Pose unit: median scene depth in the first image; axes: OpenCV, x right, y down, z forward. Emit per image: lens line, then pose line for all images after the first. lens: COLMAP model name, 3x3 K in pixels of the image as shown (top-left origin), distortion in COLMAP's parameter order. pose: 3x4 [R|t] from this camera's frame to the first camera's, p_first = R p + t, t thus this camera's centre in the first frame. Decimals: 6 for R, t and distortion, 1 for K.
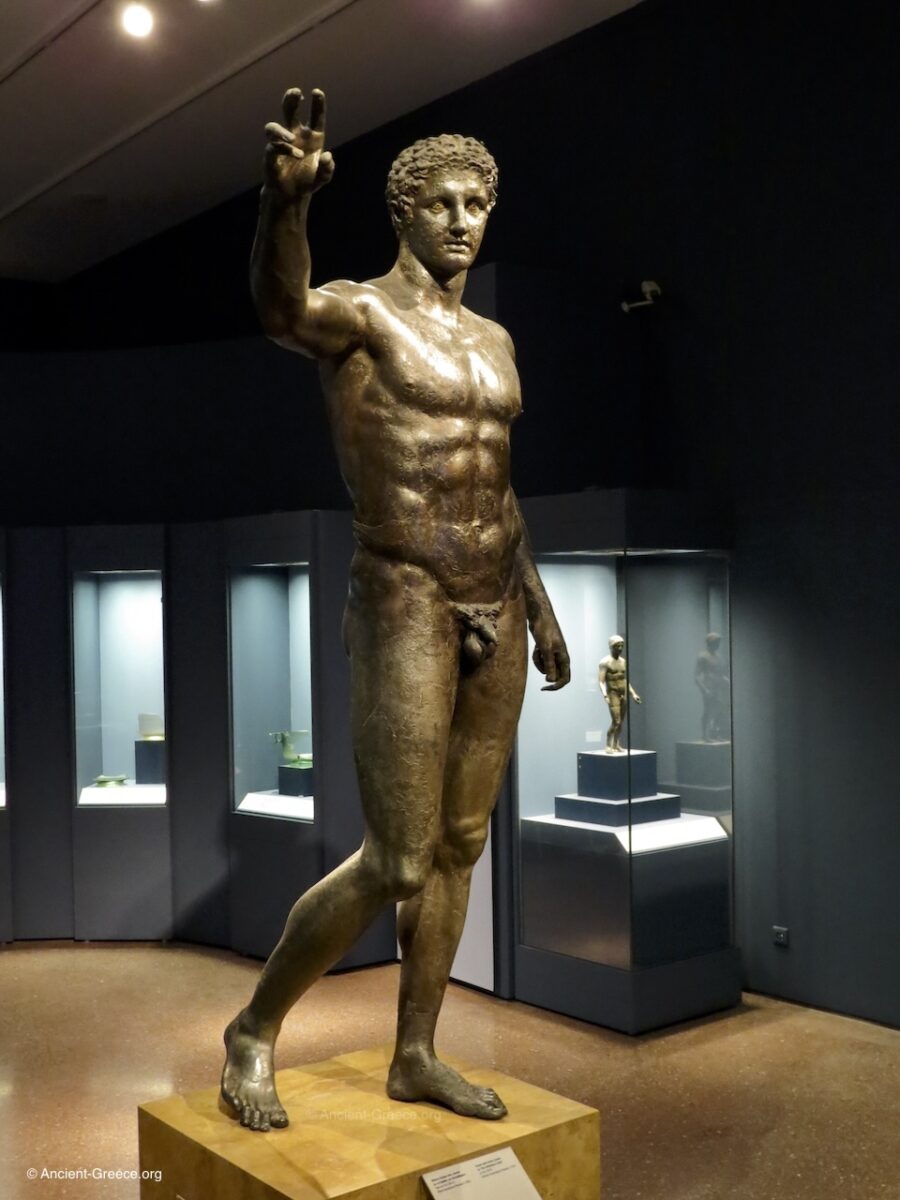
lens RADIAL K [[1413.7, 0, 450.0], [0, 1413.7, 600.0], [0, 0, 1]] dist [-0.070089, 0.006028]
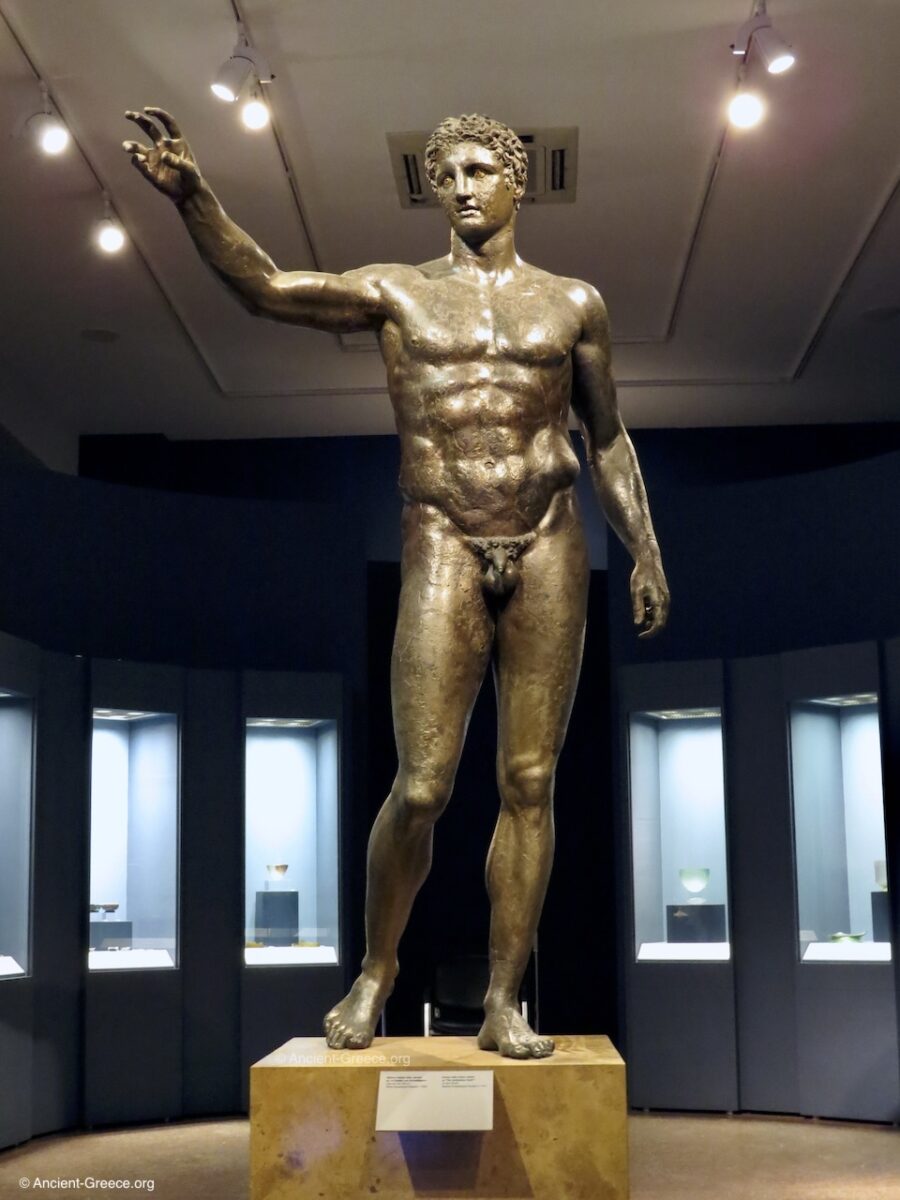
lens RADIAL K [[1707.1, 0, 450.0], [0, 1707.1, 600.0], [0, 0, 1]] dist [-0.106029, 0.041326]
pose [[0.755392, -0.104838, -0.646832, 0.799455], [0.002171, 0.987513, -0.157520, 0.245408], [0.655270, 0.117585, 0.746187, 0.055383]]
